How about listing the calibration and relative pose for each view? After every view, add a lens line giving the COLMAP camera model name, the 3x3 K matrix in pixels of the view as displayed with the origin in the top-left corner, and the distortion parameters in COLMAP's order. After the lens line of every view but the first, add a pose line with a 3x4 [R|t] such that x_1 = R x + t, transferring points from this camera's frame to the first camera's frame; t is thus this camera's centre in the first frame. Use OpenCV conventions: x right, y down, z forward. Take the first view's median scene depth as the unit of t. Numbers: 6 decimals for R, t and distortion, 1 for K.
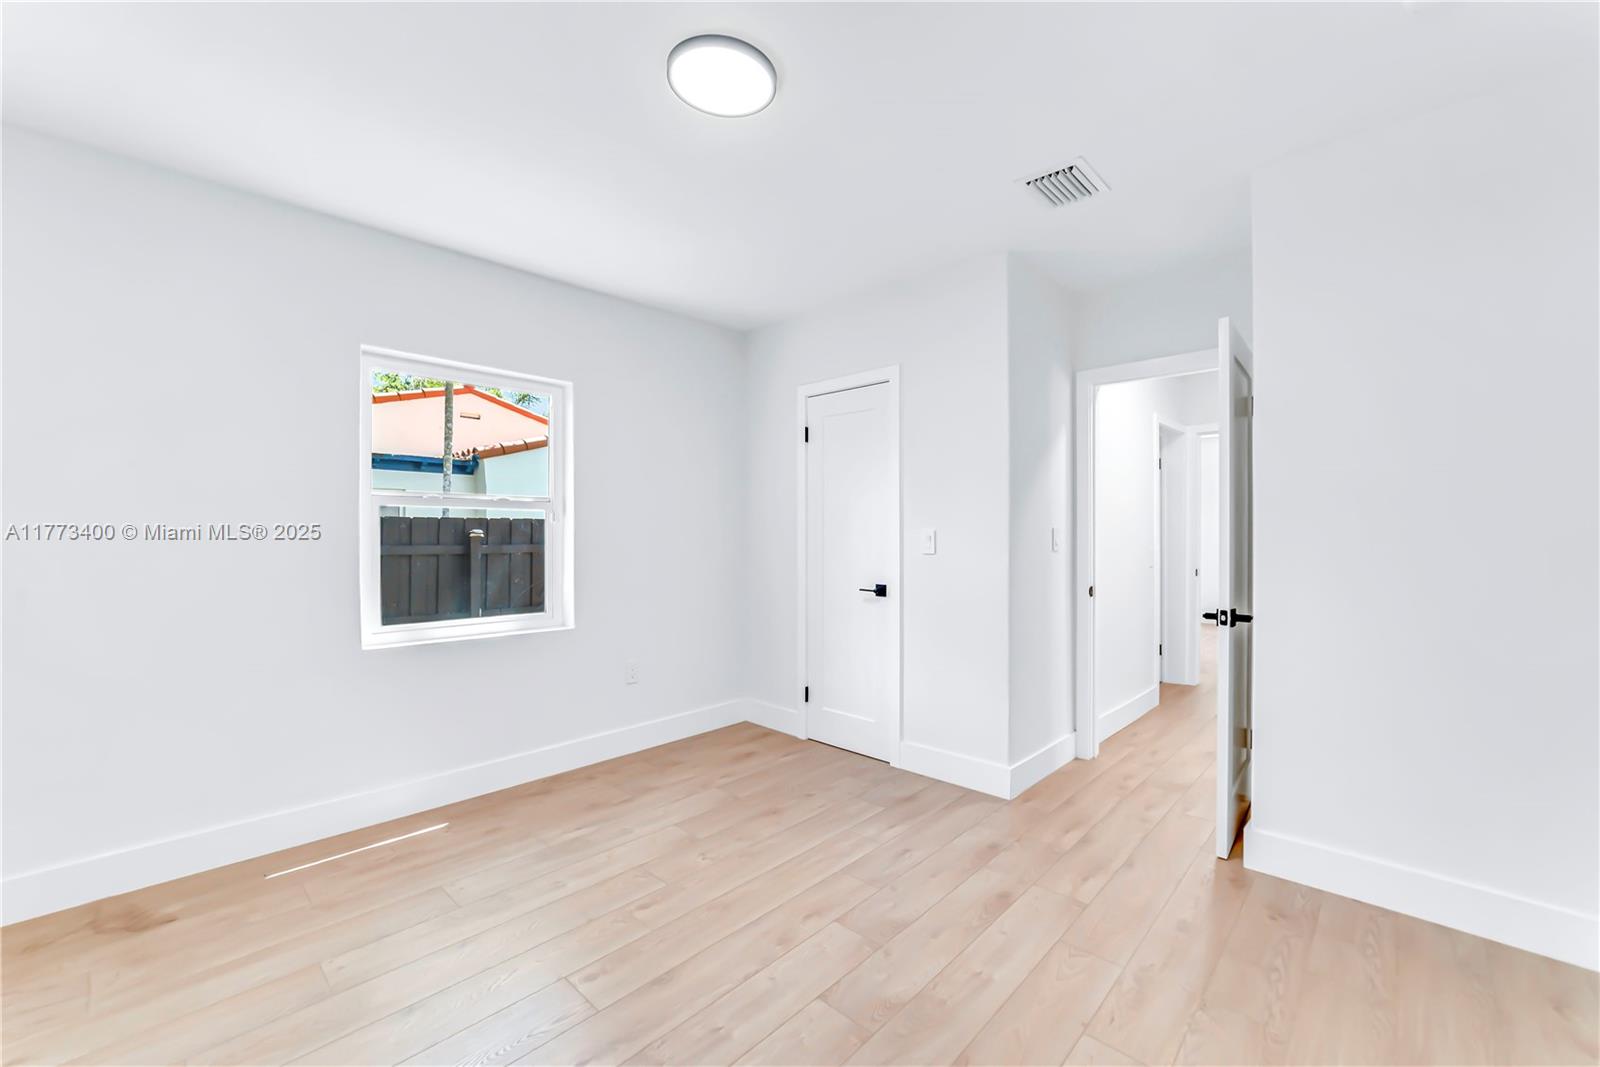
lens RADIAL K [[636.3, 0, 800.0], [0, 636.3, 533.5], [0, 0, 1]] dist [-0.015250, 0.000316]
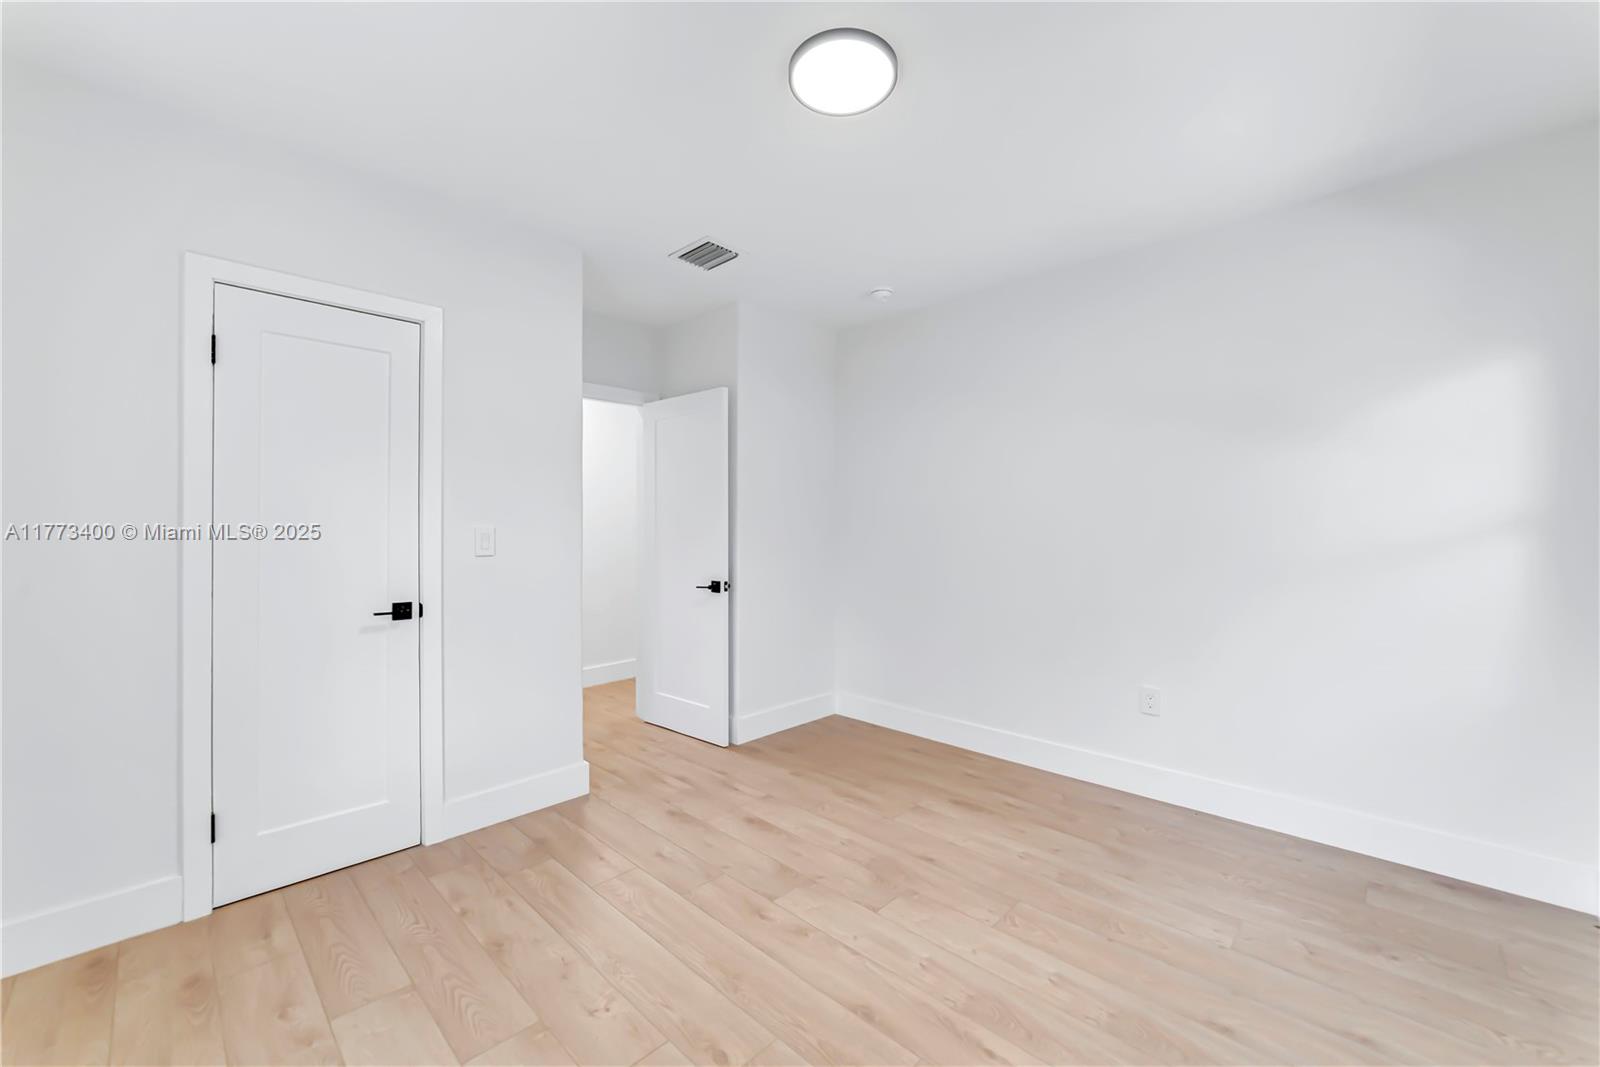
lens RADIAL K [[638.5, 0, 803.8], [0, 638.5, 527.3], [0, 0, 1]] dist [-0.015116, 0.000299]
pose [[-0.000341, 0.006647, 0.999978, -0.796455], [0.000182, 0.999978, -0.006646, 0.000803], [-1.000000, 0.000180, -0.000343, 0.755106]]
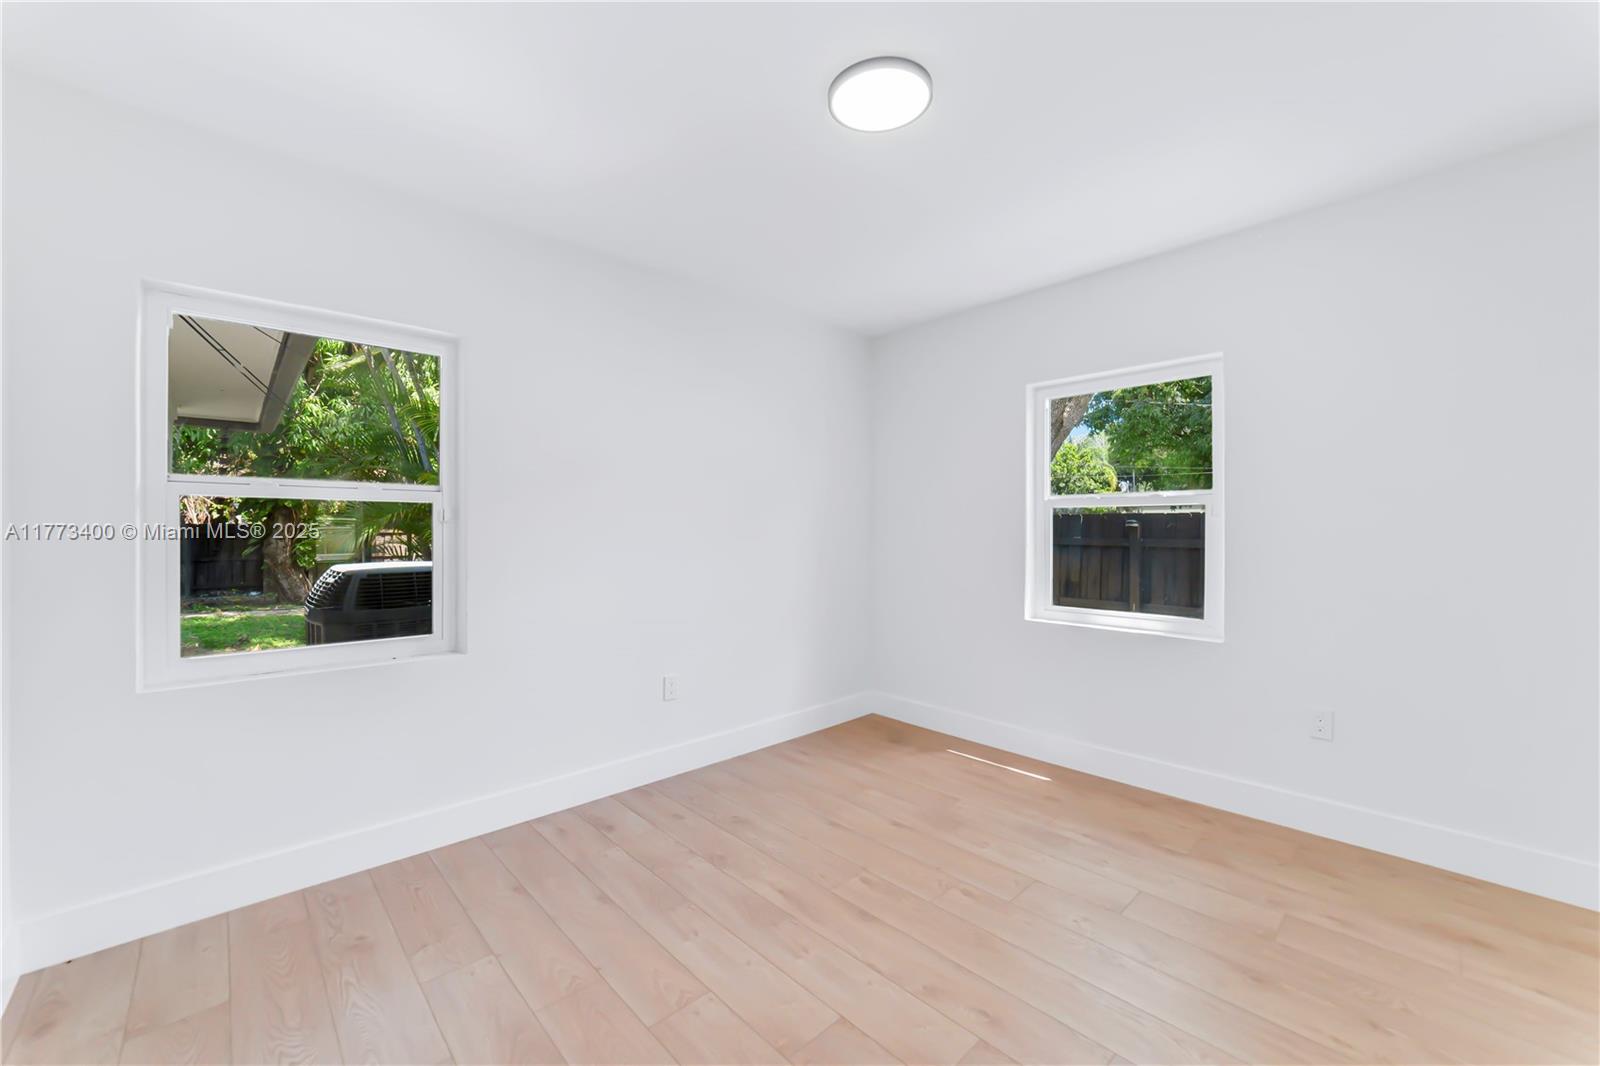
lens RADIAL K [[621.8, 0, 824.5], [0, 621.8, 531.2], [0, 0, 1]] dist [-0.013931, 0.000011]
pose [[-0.029849, 0.002362, -0.999552, 0.638982], [0.005311, 0.999983, 0.002204, -0.003319], [0.999540, -0.005243, -0.029861, 0.666518]]
